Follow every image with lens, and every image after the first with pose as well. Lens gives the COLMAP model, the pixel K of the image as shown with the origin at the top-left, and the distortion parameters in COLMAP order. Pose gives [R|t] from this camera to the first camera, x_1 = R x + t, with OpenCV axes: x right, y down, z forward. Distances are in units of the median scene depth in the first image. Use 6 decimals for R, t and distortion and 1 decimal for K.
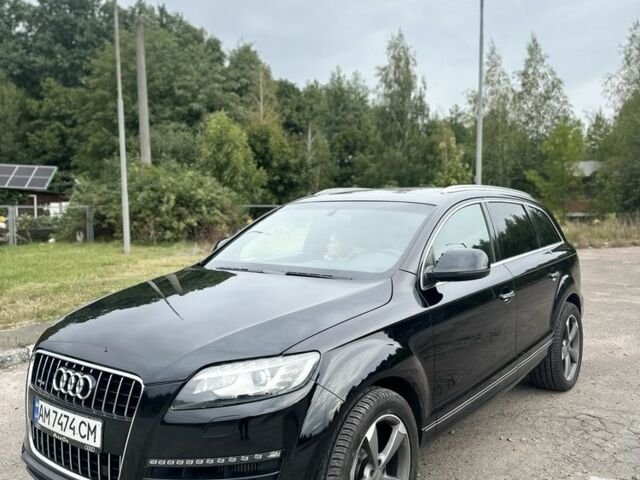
lens RADIAL K [[591.8, 0, 325.8], [0, 591.8, 260.5], [0, 0, 1]] dist [0.029801, 0.000000]
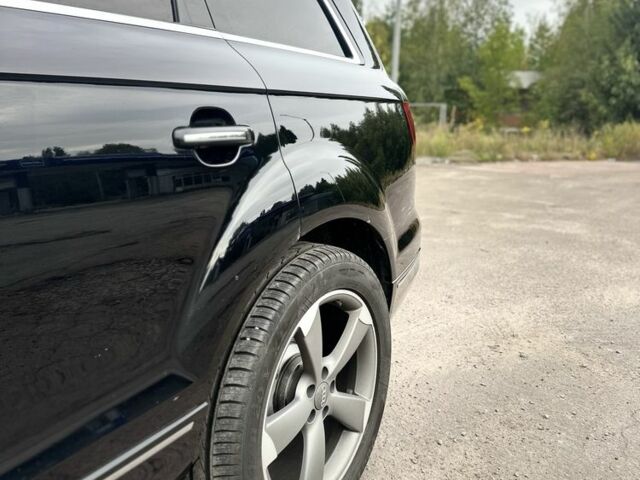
lens RADIAL K [[591.8, 0, 322.6], [0, 591.8, 244.9], [0, 0, 1]] dist [0.029801, 0.000000]
pose [[0.995066, 0.027959, 0.095198, 0.237924], [-0.039035, 0.992417, 0.116550, 0.023753], [-0.091217, -0.119691, 0.988612, 0.450381]]
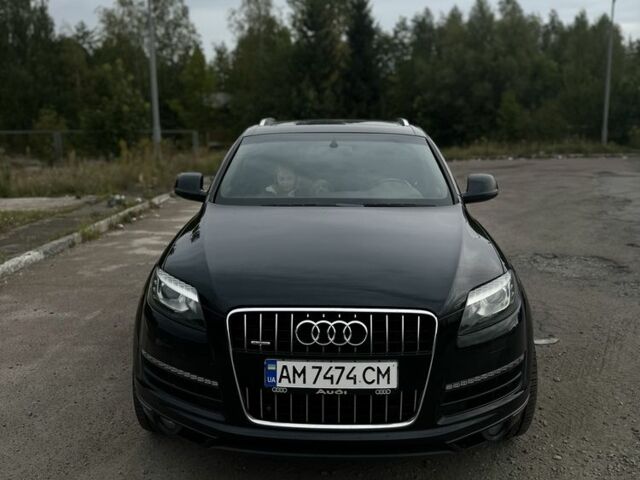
lens RADIAL K [[591.8, 0, 321.7], [0, 591.8, 253.1], [0, 0, 1]] dist [0.029801, 0.000000]
pose [[0.812218, -0.106997, 0.573458, -0.267209], [0.046021, 0.991724, 0.119855, -0.007663], [-0.581536, -0.070958, 0.810420, 0.077329]]
